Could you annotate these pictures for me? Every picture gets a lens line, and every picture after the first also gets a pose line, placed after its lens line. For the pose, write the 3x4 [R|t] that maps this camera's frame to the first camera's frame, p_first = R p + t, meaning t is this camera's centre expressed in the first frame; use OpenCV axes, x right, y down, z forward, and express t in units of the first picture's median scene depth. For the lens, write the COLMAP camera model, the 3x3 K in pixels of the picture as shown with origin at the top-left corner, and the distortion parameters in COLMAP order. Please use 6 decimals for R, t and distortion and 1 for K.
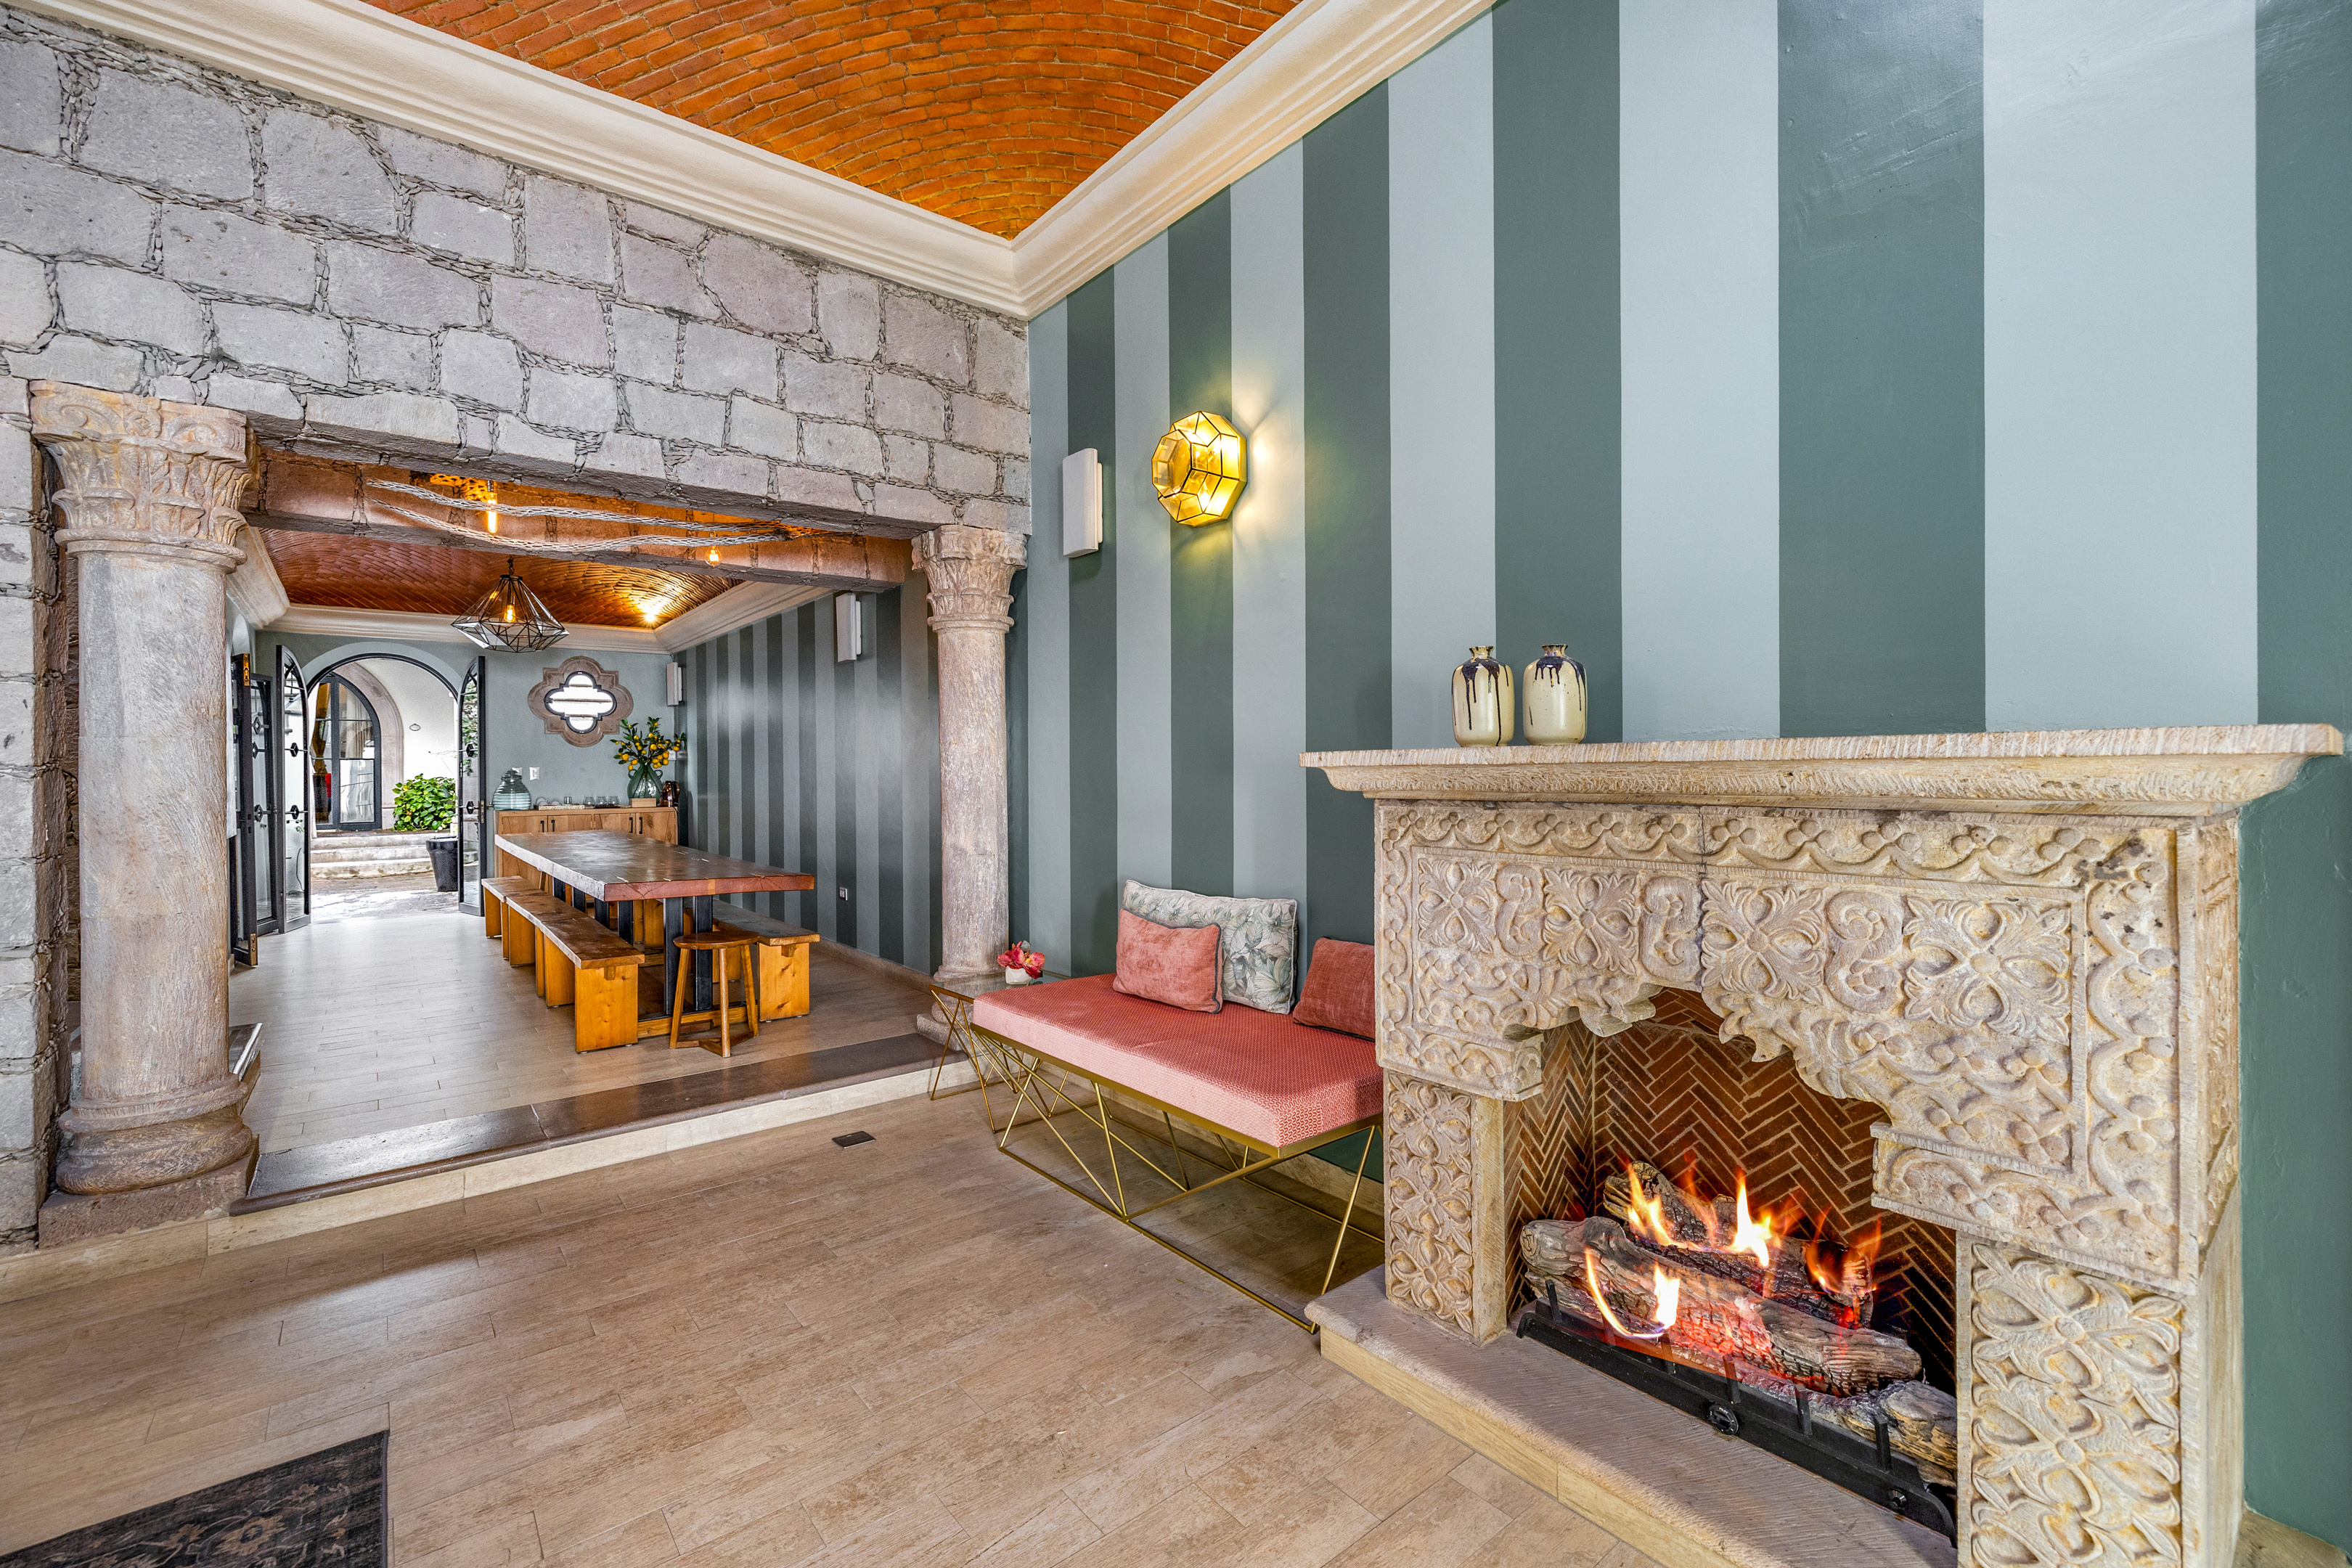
lens RADIAL K [[999.7, 0, 1175.7], [0, 999.7, 778.8], [0, 0, 1]] dist [0.003725, 0.000174]
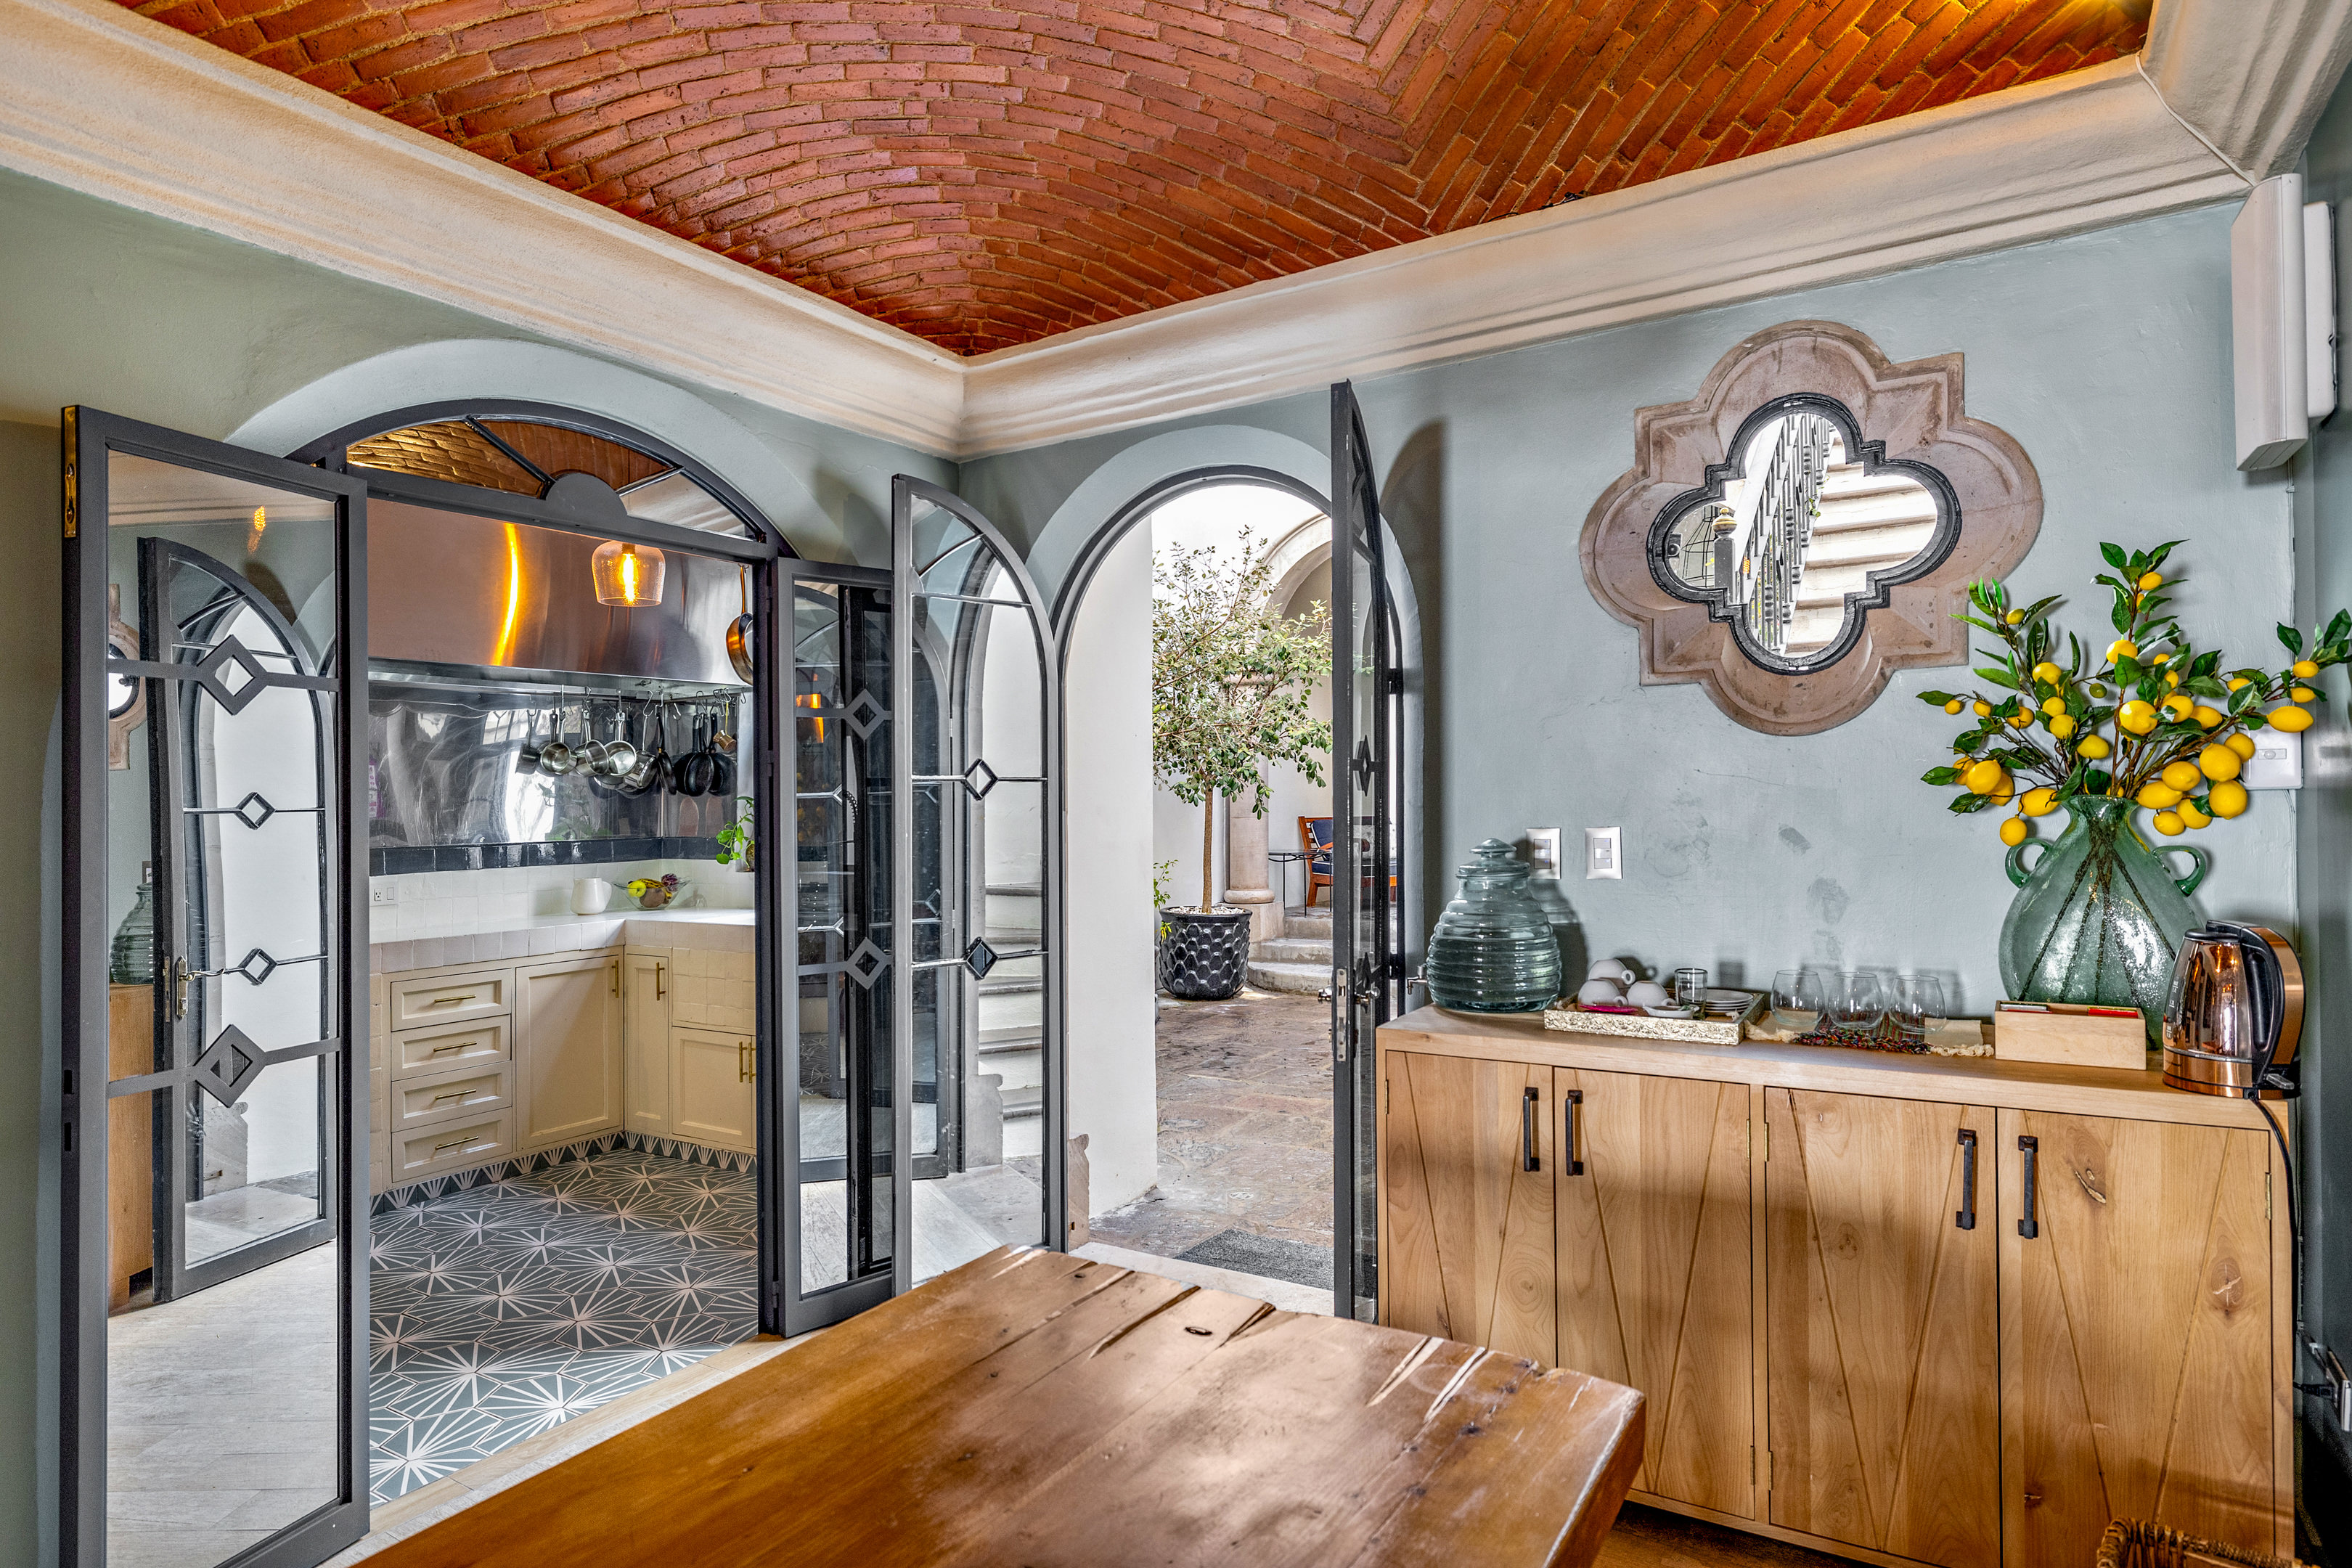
lens RADIAL K [[1278.2, 0, 1171.5], [0, 1278.2, 797.5], [0, 0, 1]] dist [0.001111, 0.000096]
pose [[0.324522, -0.005841, -0.945860, -0.365508], [-0.005204, 0.999955, -0.007960, -0.014696], [0.945864, 0.007506, 0.324477, 0.766954]]
